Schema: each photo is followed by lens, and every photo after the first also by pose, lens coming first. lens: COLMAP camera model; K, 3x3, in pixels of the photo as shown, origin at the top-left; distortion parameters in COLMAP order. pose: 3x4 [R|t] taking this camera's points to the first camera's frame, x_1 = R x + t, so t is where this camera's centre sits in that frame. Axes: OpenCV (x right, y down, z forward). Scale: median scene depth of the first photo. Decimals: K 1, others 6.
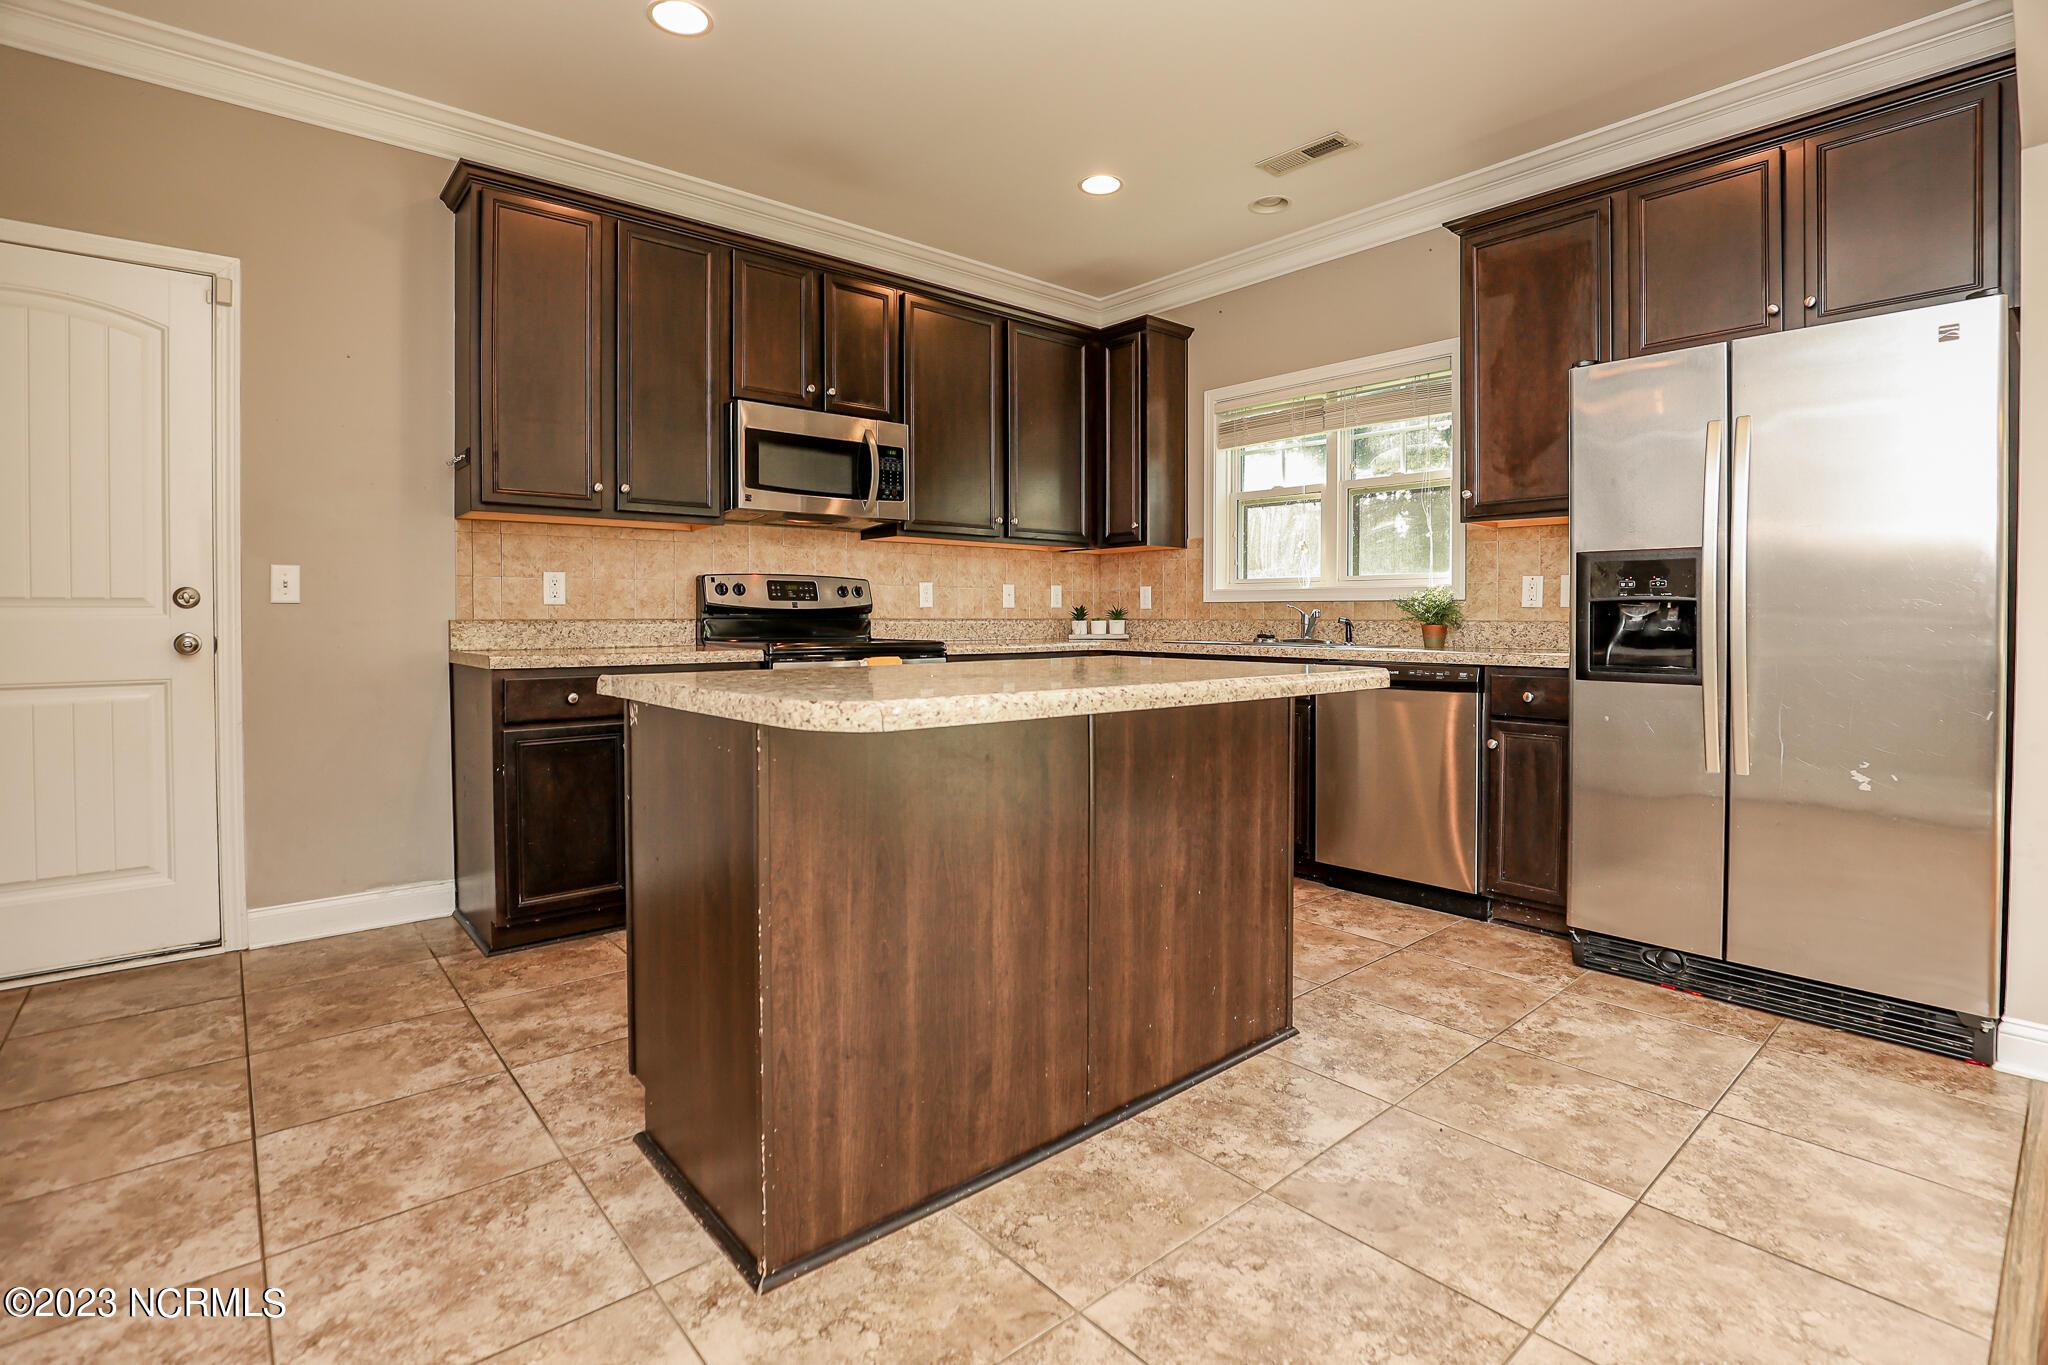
lens RADIAL K [[958.5, 0, 1058.5], [0, 958.5, 626.7], [0, 0, 1]] dist [-0.037293, 0.008105]
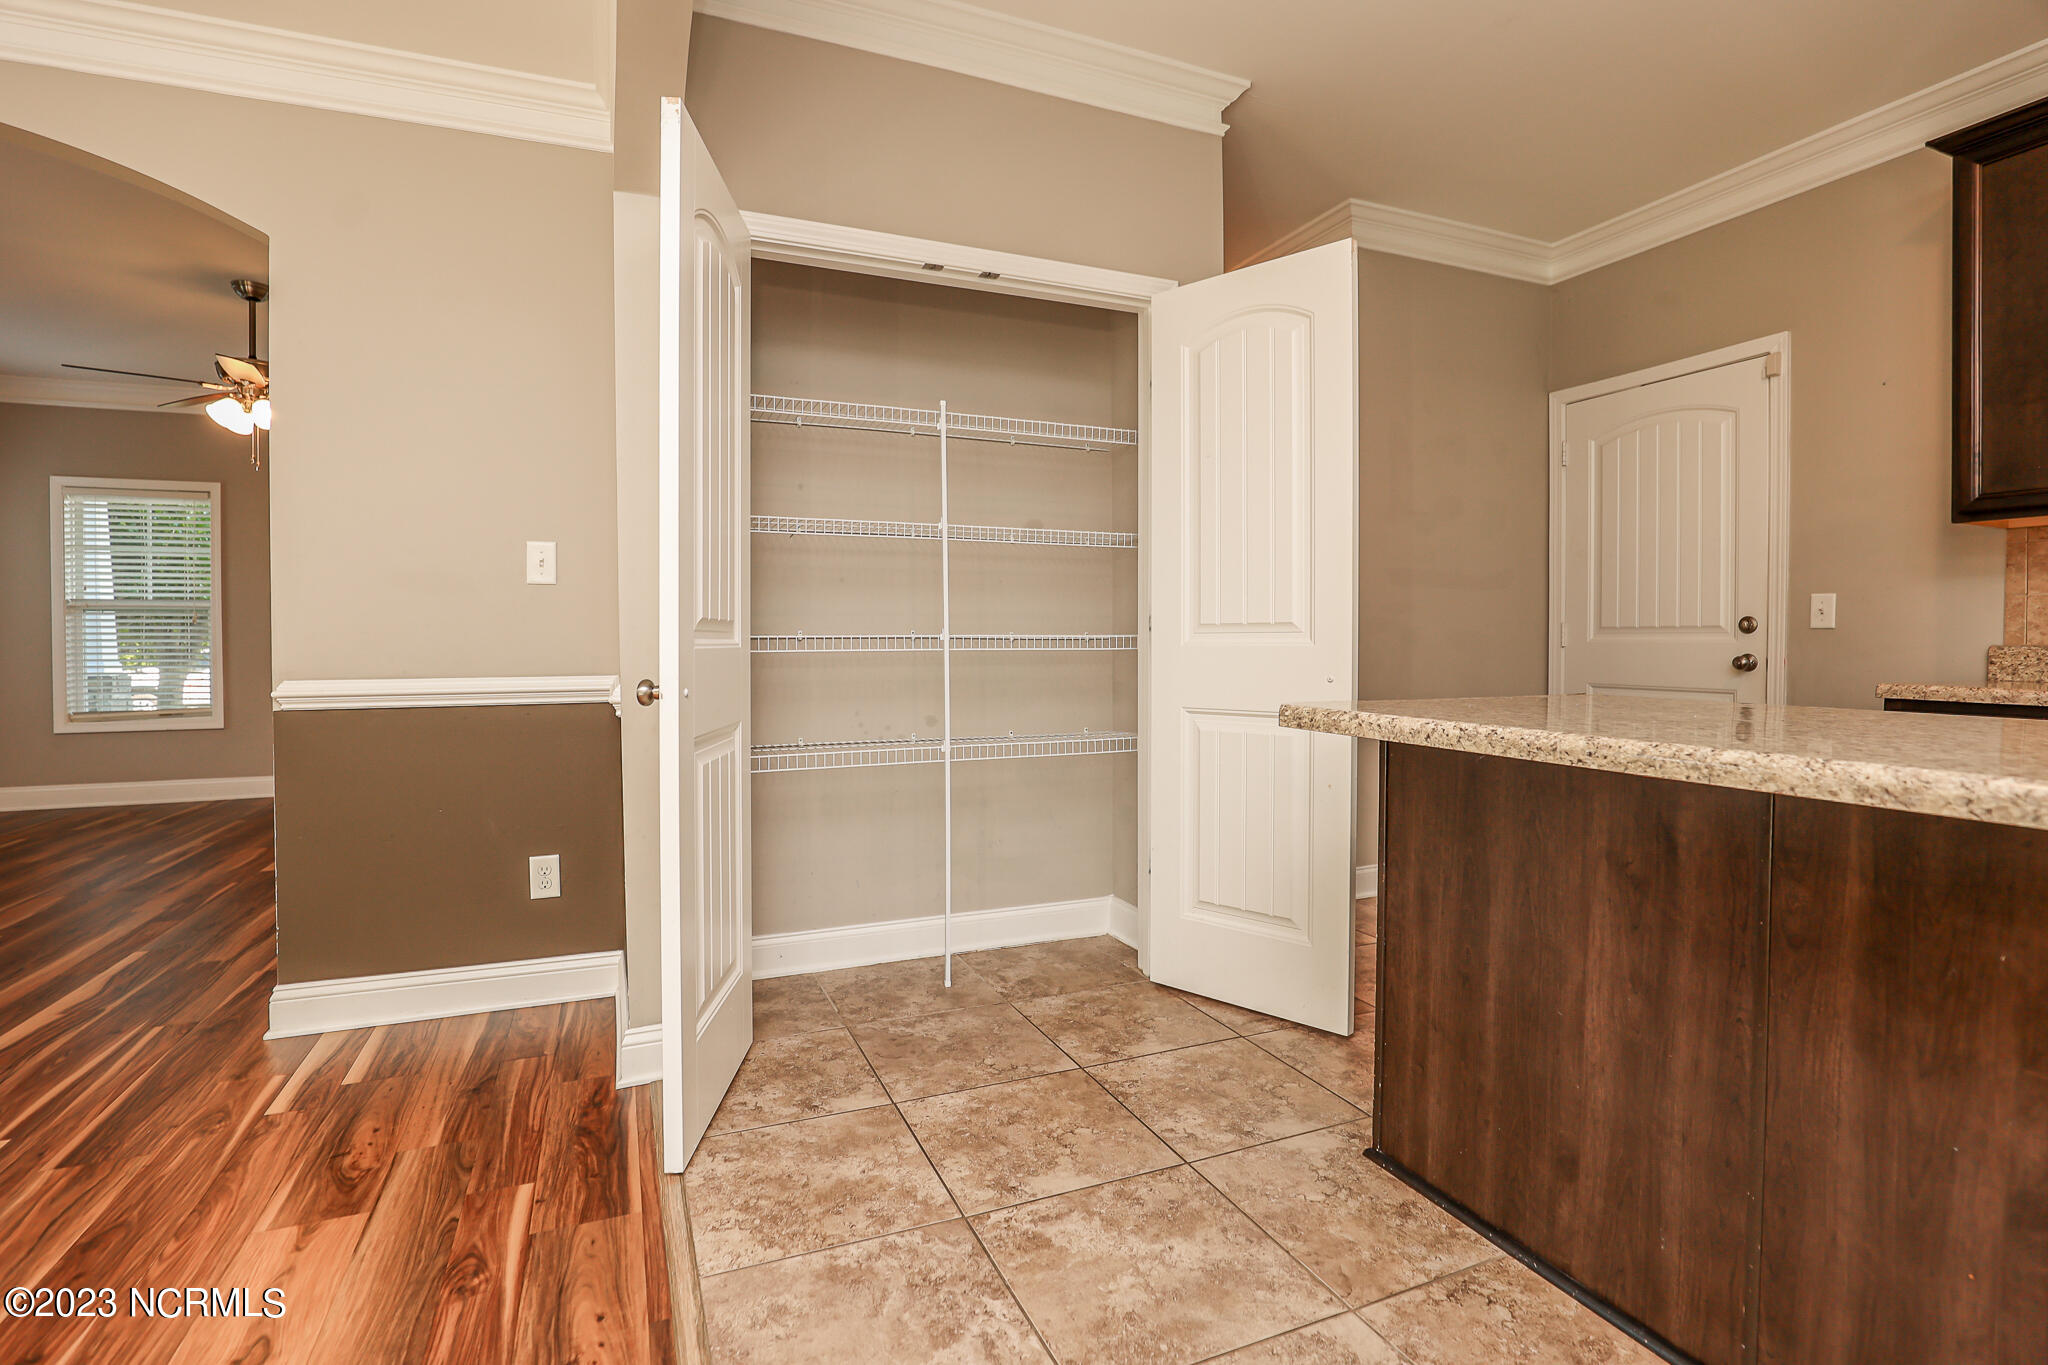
lens RADIAL K [[958.5, 0, 1009.8], [0, 958.5, 657.7], [0, 0, 1]] dist [-0.037293, 0.008105]
pose [[-0.320675, 0.019591, -0.946987, 0.524895], [-0.011158, 0.999639, 0.024459, -0.007337], [0.947124, 0.018409, -0.320340, 0.453513]]
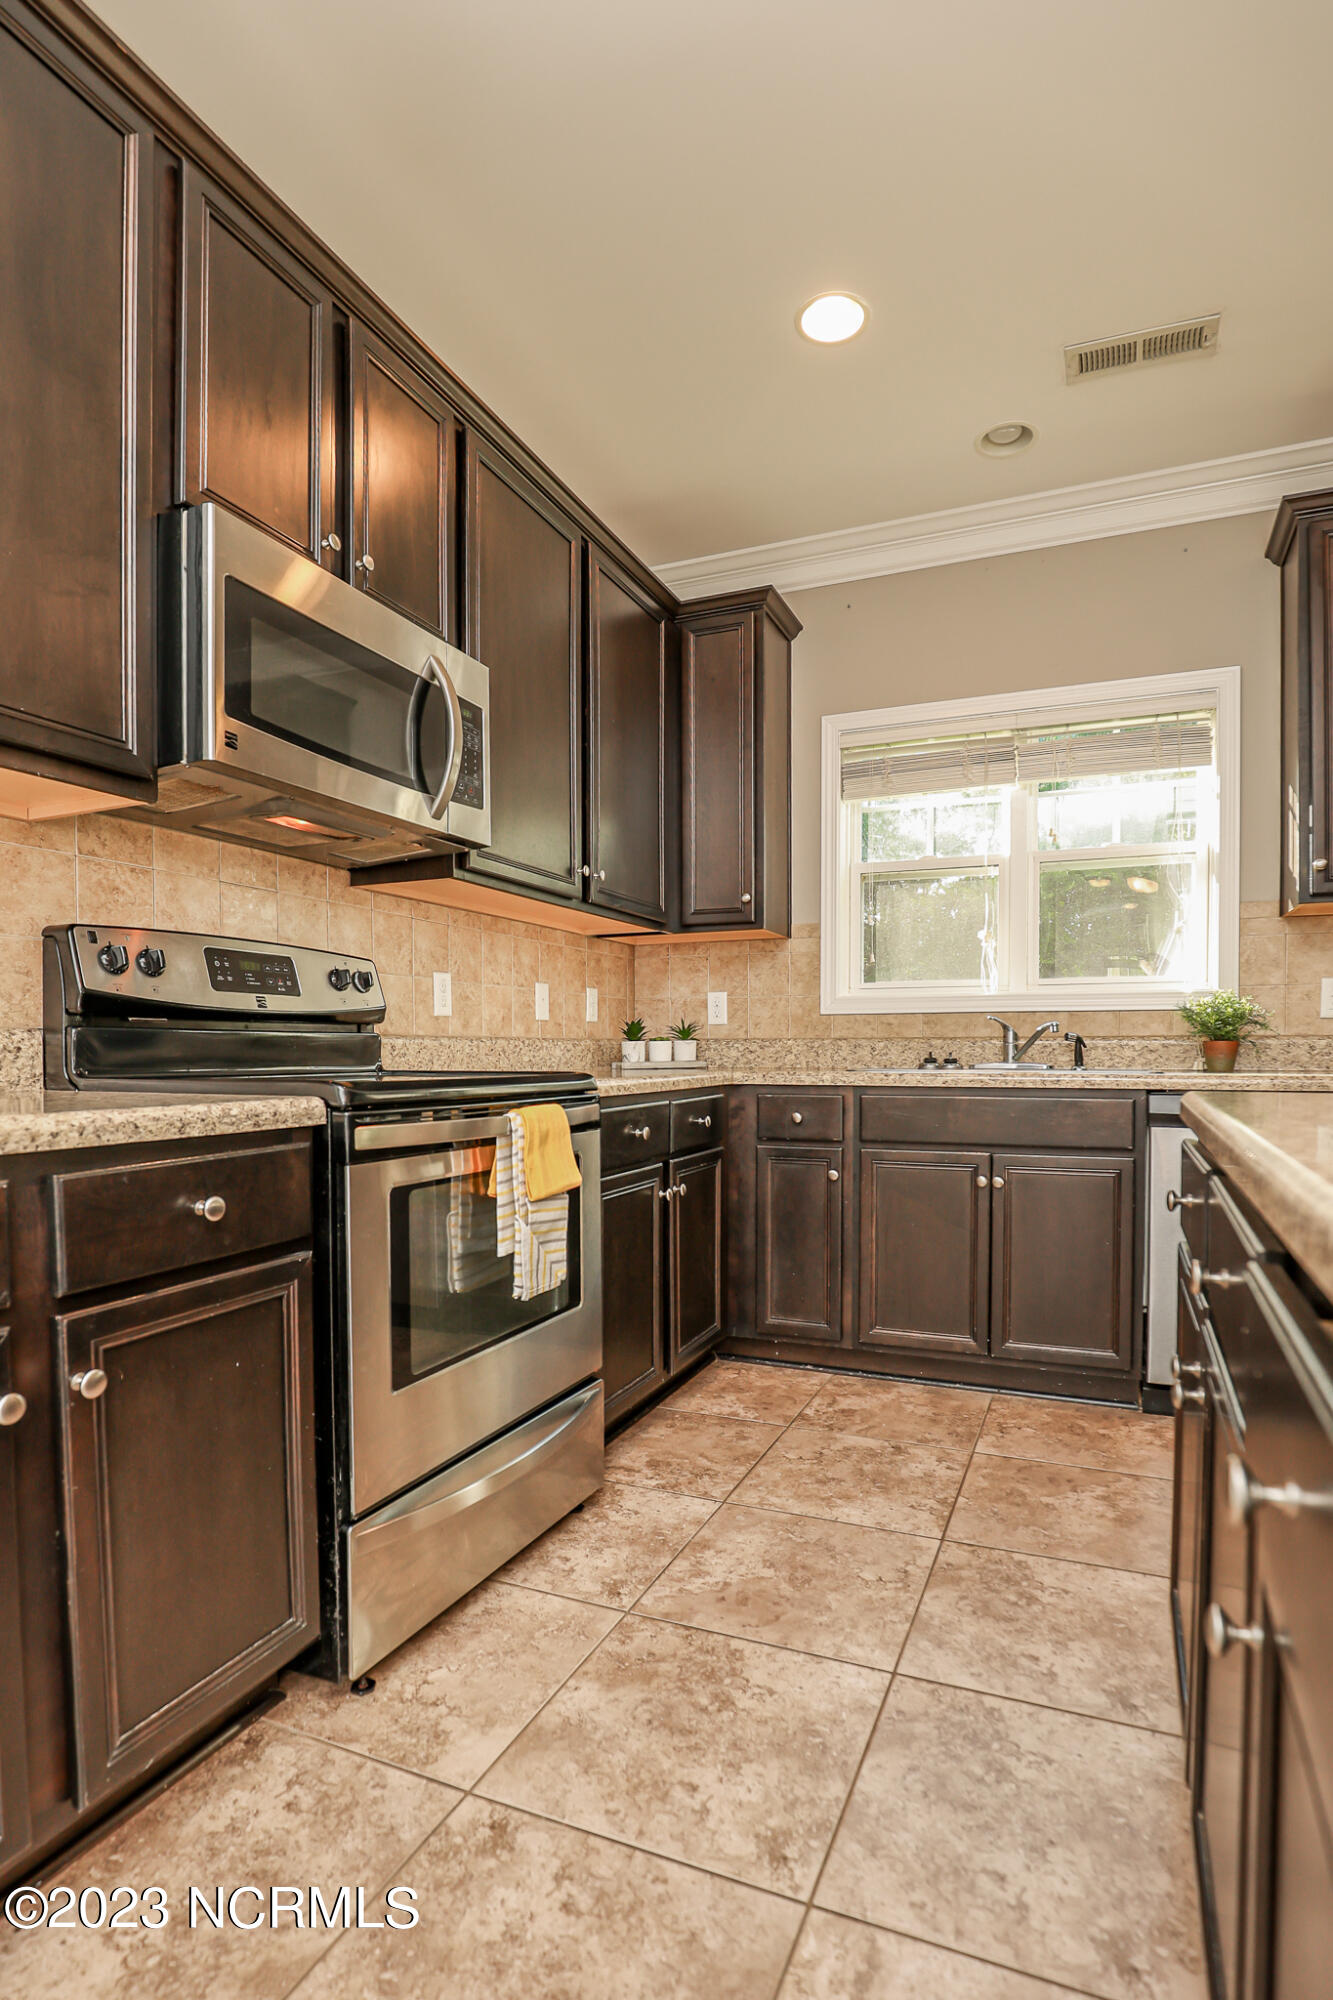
lens RADIAL K [[993.0, 0, 733.8], [0, 993.0, 1068.7], [0, 0, 1]] dist [-0.033213, 0.004717]
pose [[0.894073, -0.013013, 0.447733, -0.390524], [0.009118, 0.999900, 0.010853, 0.010335], [-0.447829, -0.005621, 0.894101, 0.613451]]
